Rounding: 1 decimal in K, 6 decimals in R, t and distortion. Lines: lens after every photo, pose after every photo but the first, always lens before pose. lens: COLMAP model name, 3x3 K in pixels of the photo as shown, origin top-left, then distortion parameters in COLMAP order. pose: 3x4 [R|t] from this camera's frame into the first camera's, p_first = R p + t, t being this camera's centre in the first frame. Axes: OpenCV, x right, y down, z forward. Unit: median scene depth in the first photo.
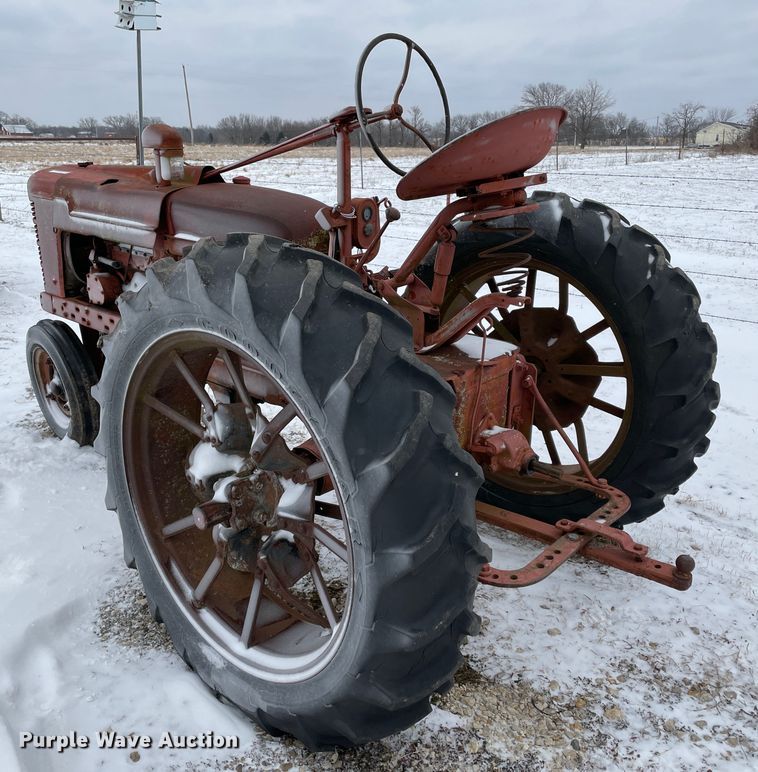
lens RADIAL K [[788.1, 0, 334.8], [0, 788.1, 385.5], [0, 0, 1]] dist [0.011327, -0.005443]
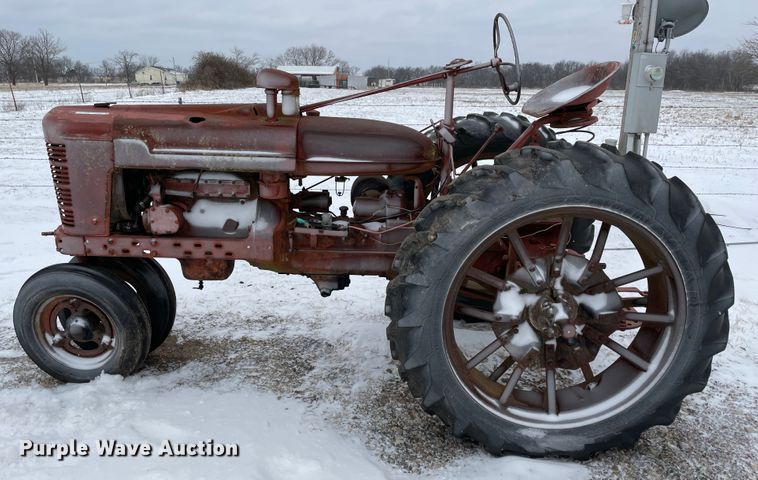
lens RADIAL K [[598.8, 0, 368.3], [0, 598.8, 253.1], [0, 0, 1]] dist [0.042285, -0.008891]
pose [[0.717742, -0.195057, 0.668430, -1.002833], [0.208936, 0.976058, 0.060478, -0.107370], [-0.664223, 0.096251, 0.741312, 0.327846]]
